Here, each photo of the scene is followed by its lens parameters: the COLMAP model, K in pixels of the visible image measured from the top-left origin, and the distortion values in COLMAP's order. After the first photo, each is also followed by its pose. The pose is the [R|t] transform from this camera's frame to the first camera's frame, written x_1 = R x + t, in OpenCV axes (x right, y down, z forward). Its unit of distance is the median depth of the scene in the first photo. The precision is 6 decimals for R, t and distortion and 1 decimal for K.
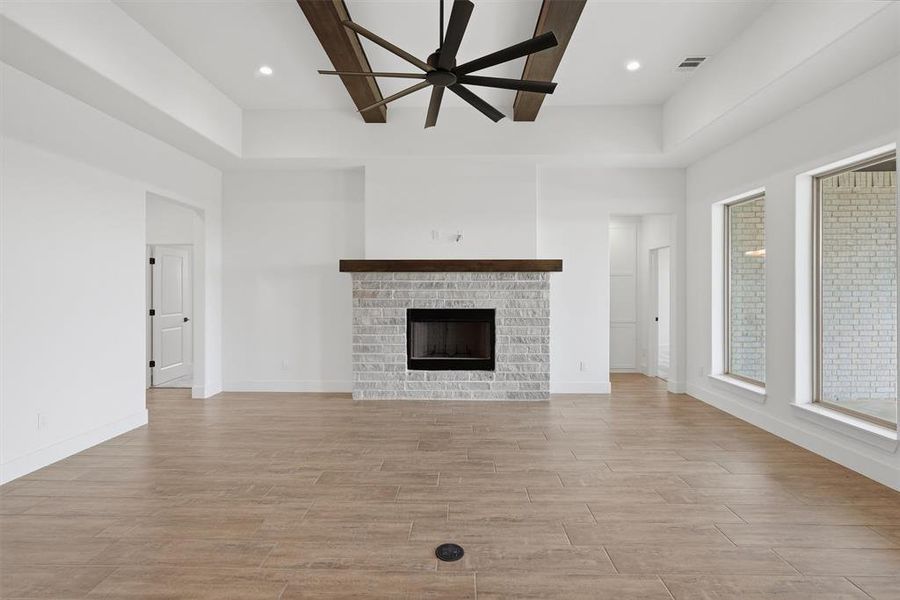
lens RADIAL K [[418.8, 0, 450.6], [0, 418.8, 289.2], [0, 0, 1]] dist [-0.000579, 0.000632]
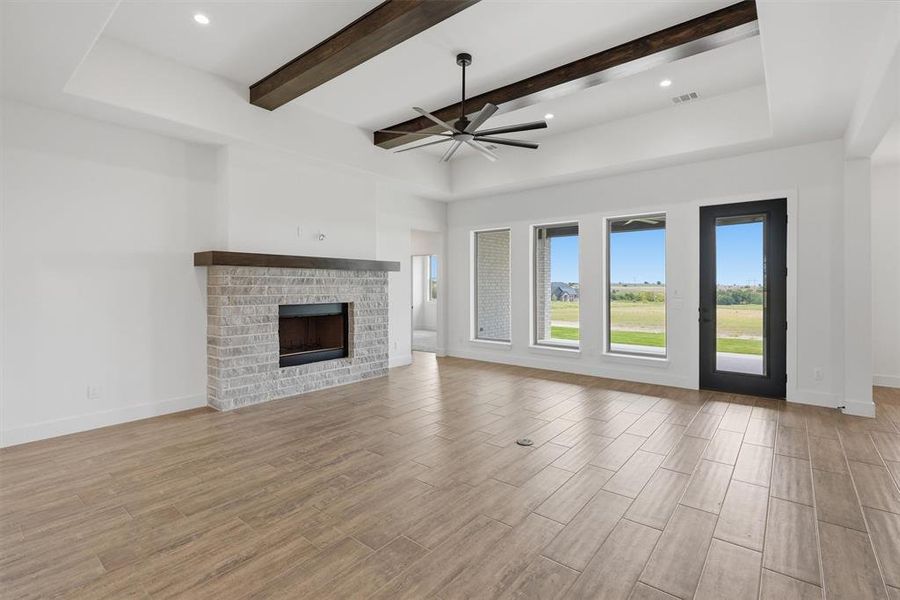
lens RADIAL K [[418.8, 0, 450.6], [0, 418.8, 289.2], [0, 0, 1]] dist [-0.000579, 0.000632]
pose [[0.616349, -0.007429, 0.787438, -0.628086], [-0.000264, 0.999953, 0.009640, 0.000024], [-0.787473, -0.006149, 0.616318, 0.087879]]
